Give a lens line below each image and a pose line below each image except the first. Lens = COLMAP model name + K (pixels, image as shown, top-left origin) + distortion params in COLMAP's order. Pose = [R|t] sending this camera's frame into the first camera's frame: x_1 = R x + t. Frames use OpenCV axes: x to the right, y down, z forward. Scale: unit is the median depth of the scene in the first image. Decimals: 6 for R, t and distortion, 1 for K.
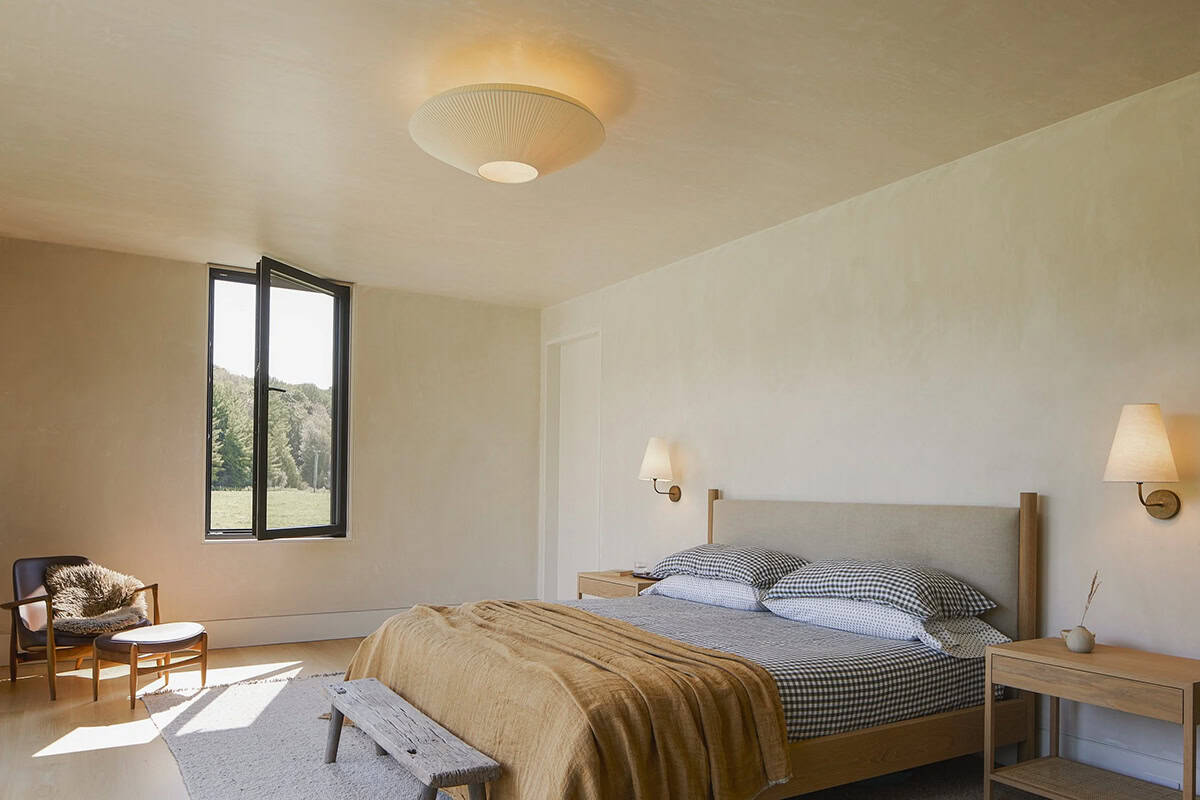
lens RADIAL K [[845.5, 0, 602.3], [0, 845.5, 486.7], [0, 0, 1]] dist [-0.005037, -0.004049]
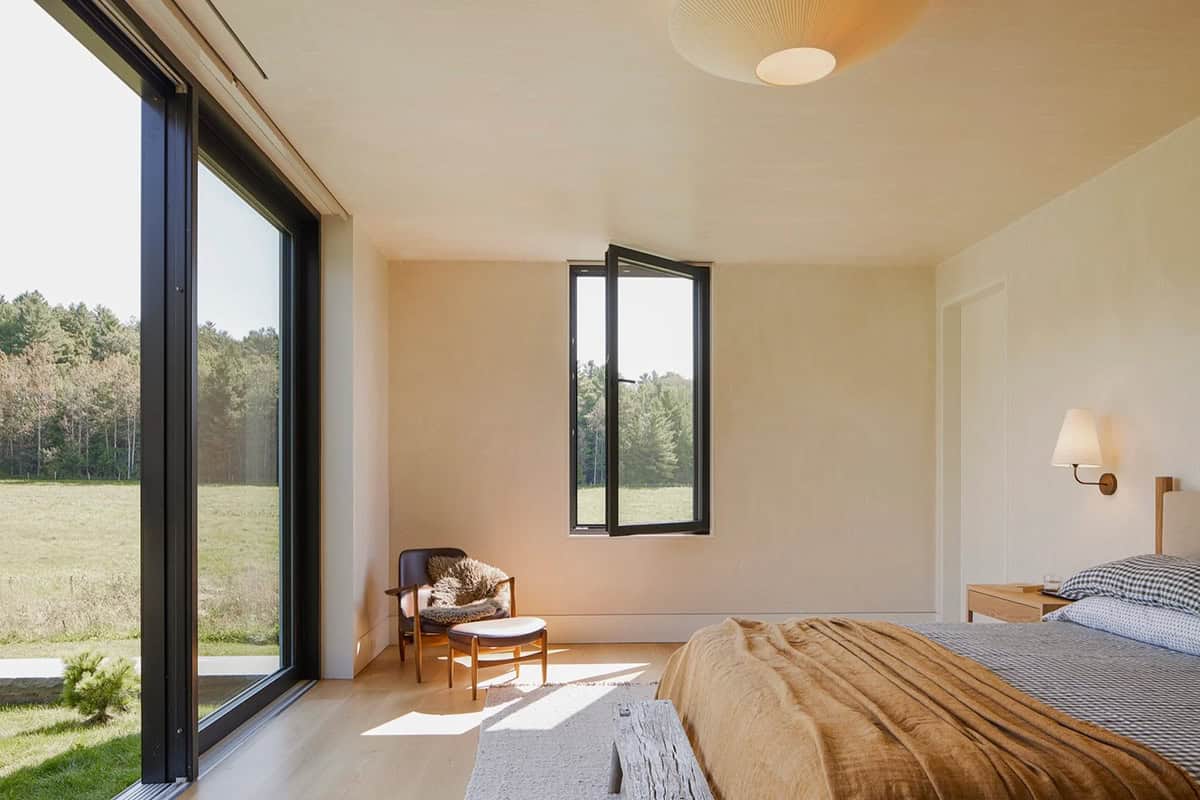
lens RADIAL K [[845.5, 0, 602.3], [0, 845.5, 486.7], [0, 0, 1]] dist [-0.005037, -0.004049]
pose [[0.870695, -0.009489, -0.491731, 0.073045], [0.012735, 0.999914, 0.003254, 0.002972], [0.491658, -0.009096, 0.870741, 0.159802]]
